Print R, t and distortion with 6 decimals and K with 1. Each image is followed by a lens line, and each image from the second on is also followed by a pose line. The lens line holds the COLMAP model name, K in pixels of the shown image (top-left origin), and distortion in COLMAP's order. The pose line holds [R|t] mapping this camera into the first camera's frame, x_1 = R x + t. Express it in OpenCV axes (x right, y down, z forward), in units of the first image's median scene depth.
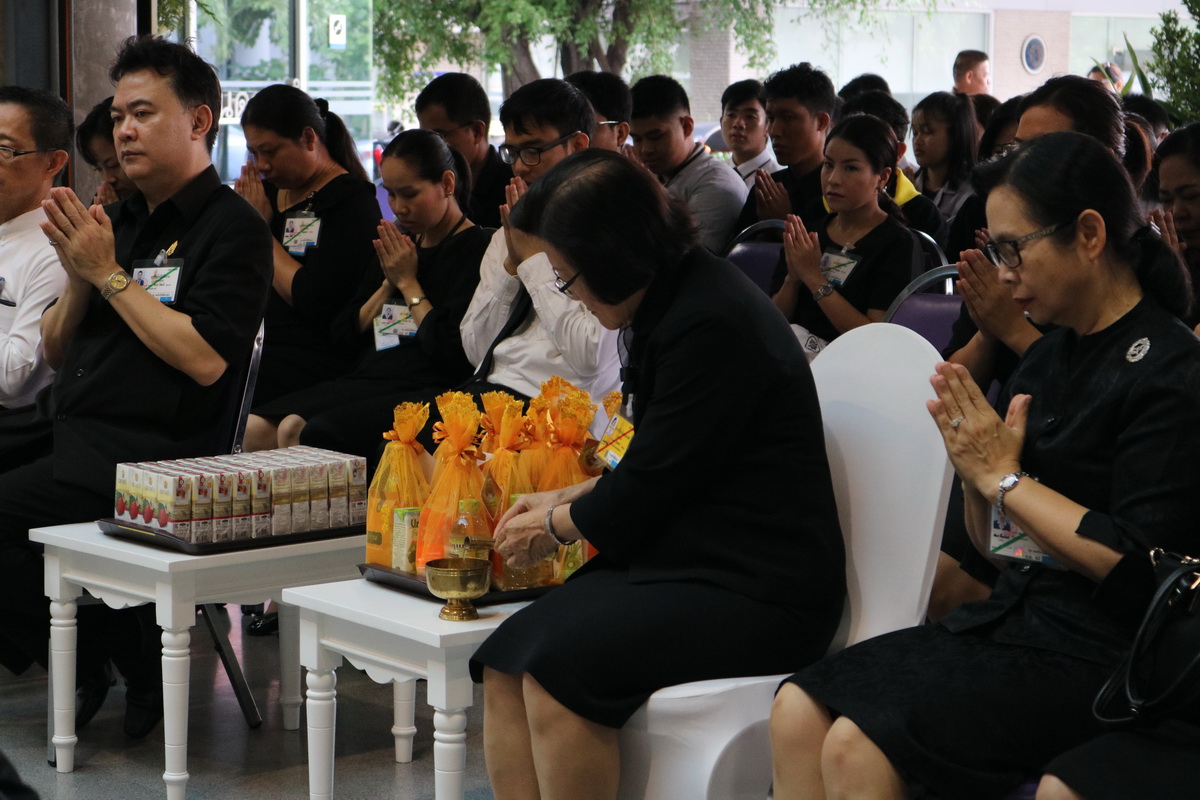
lens RADIAL K [[3023.6, 0, 600.0], [0, 3023.6, 400.0], [0, 0, 1]] dist [0.200392, -0.200693]
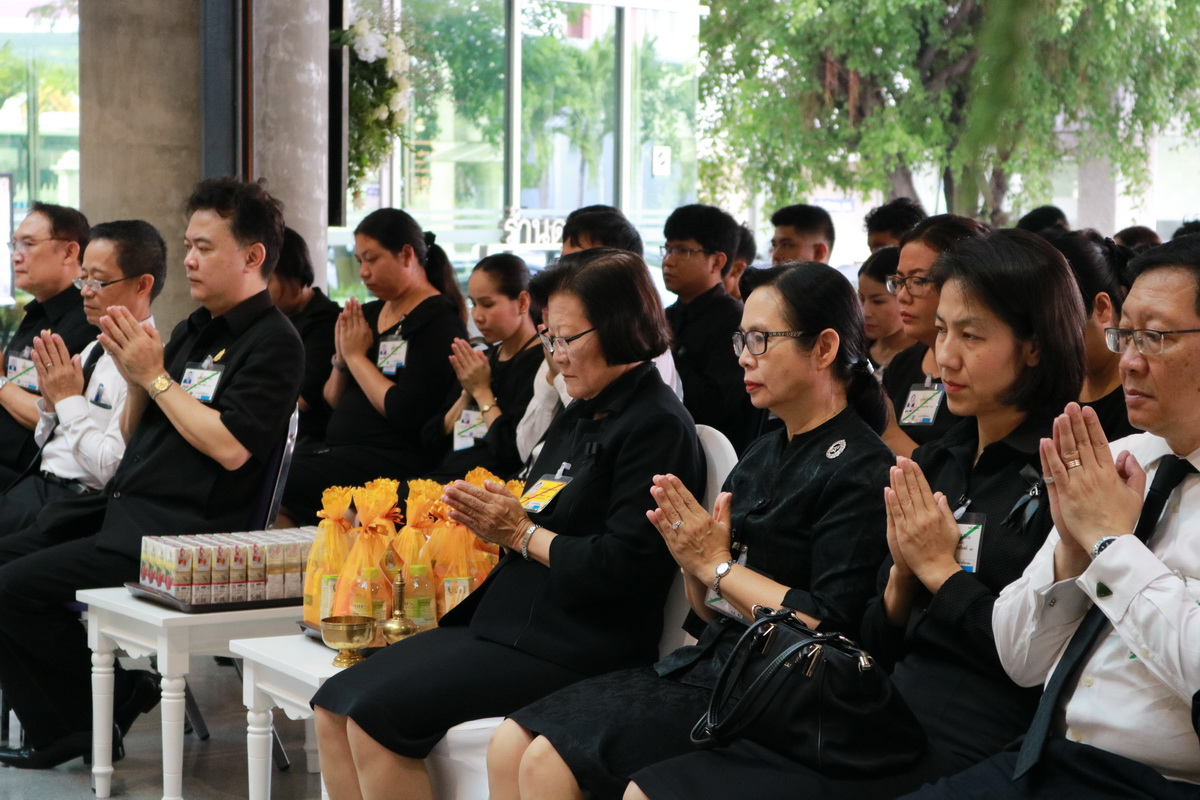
lens RADIAL K [[3023.6, 0, 600.0], [0, 3023.6, 400.0], [0, 0, 1]] dist [0.200392, -0.200693]
pose [[0.988040, 0.015605, -0.153408, 0.199646], [-0.021813, 0.999006, -0.038871, 0.009807], [0.152649, 0.041753, 0.987398, -0.148788]]
